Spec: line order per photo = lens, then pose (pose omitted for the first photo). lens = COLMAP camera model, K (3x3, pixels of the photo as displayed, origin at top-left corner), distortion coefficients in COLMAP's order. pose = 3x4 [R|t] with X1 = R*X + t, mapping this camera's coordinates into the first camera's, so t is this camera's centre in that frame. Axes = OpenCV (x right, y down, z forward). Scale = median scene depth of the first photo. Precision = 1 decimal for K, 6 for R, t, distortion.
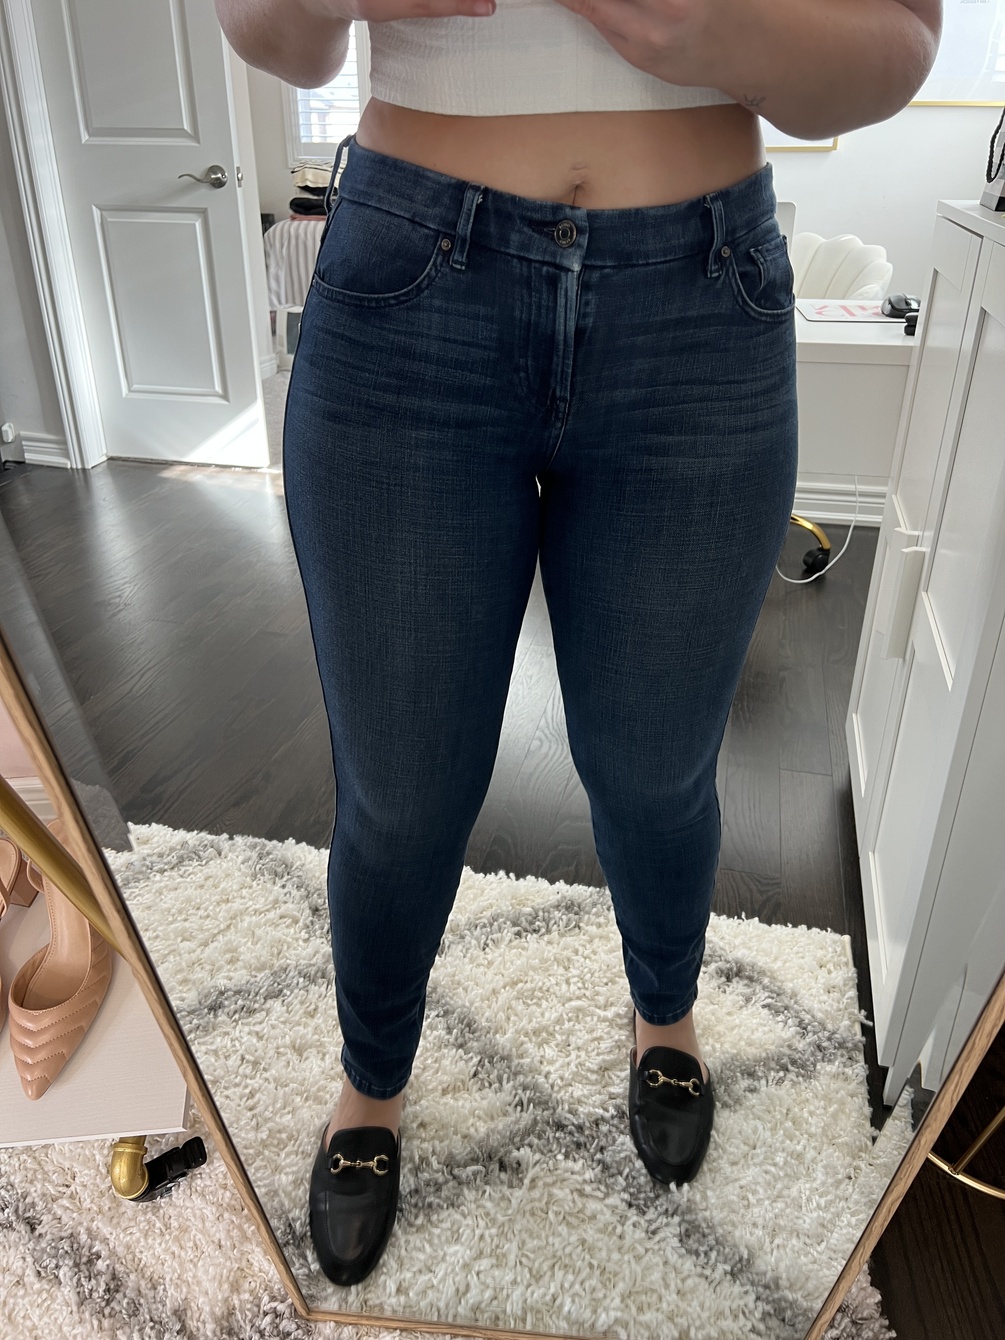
lens RADIAL K [[1051.3, 0, 500.0], [0, 1051.3, 660.2], [0, 0, 1]] dist [0.078232, -0.085610]
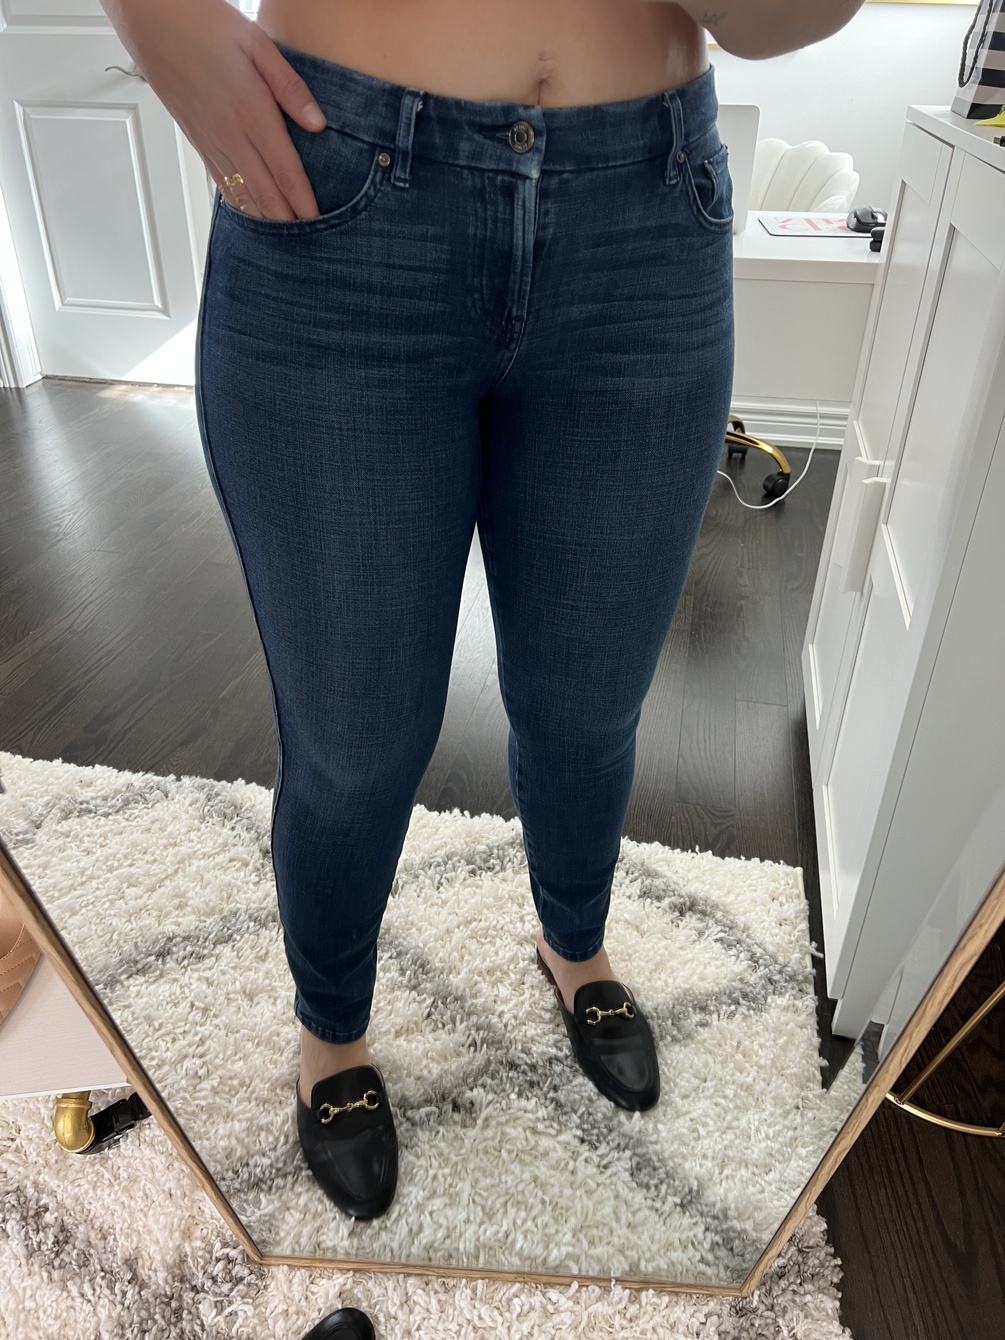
lens RADIAL K [[1046.5, 0, 505.7], [0, 1046.5, 670.7], [0, 0, 1]] dist [0.085527, -0.105774]
pose [[0.999134, -0.010901, 0.040156, 0.012438], [0.007461, 0.996367, 0.084836, -0.015677], [-0.040935, -0.084462, 0.995585, 0.037666]]
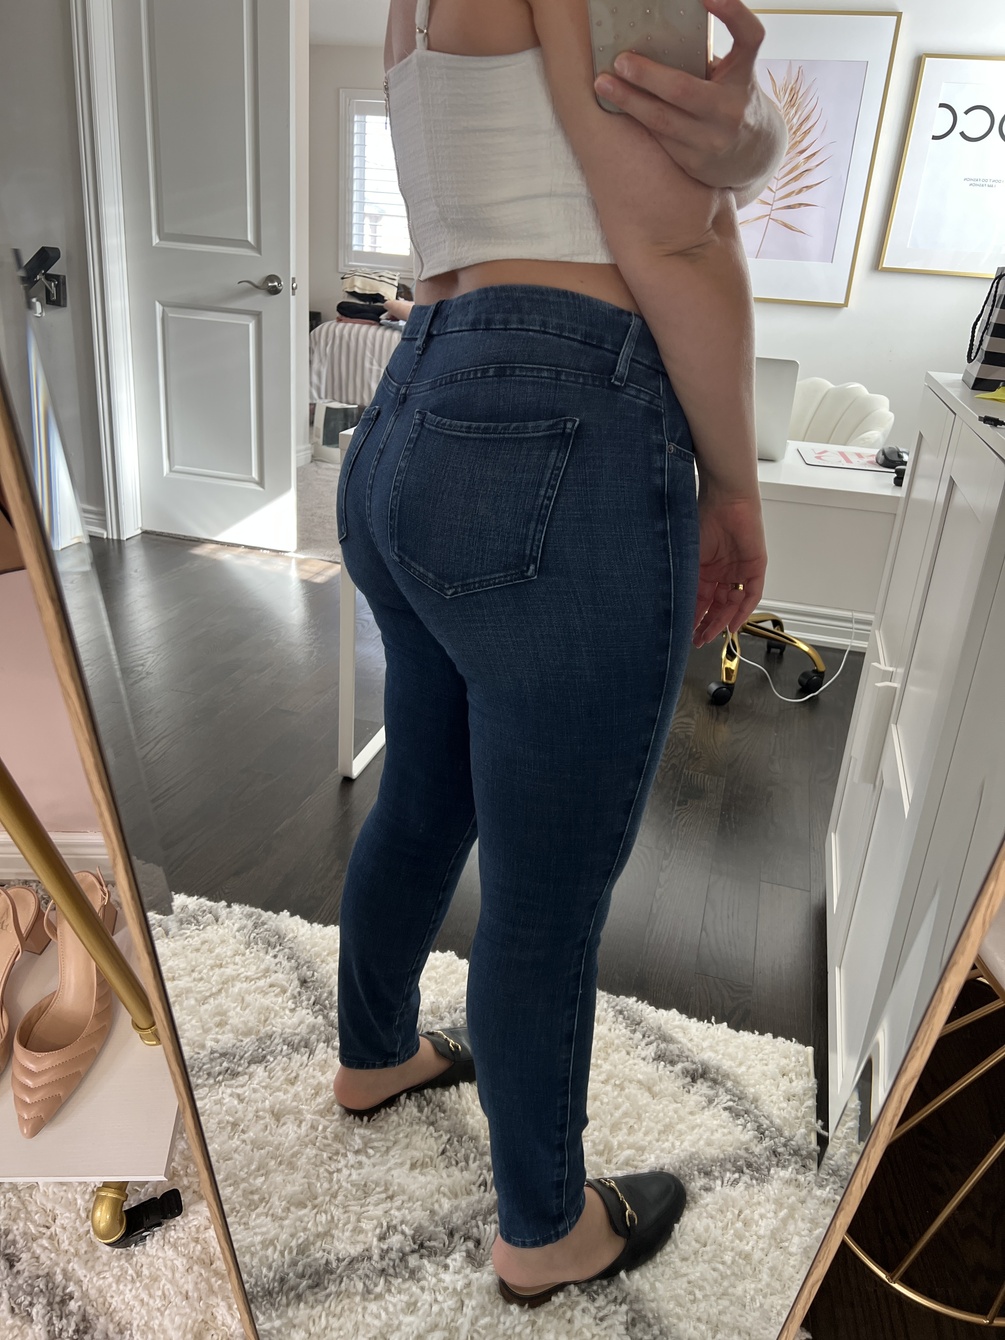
lens RADIAL K [[1050.2, 0, 500.9], [0, 1050.2, 659.5], [0, 0, 1]] dist [0.066101, -0.065136]
pose [[0.996998, 0.076931, -0.008707, 0.004644], [-0.077397, 0.993207, -0.086892, -0.004479], [0.001963, 0.087305, 0.996180, -0.079974]]
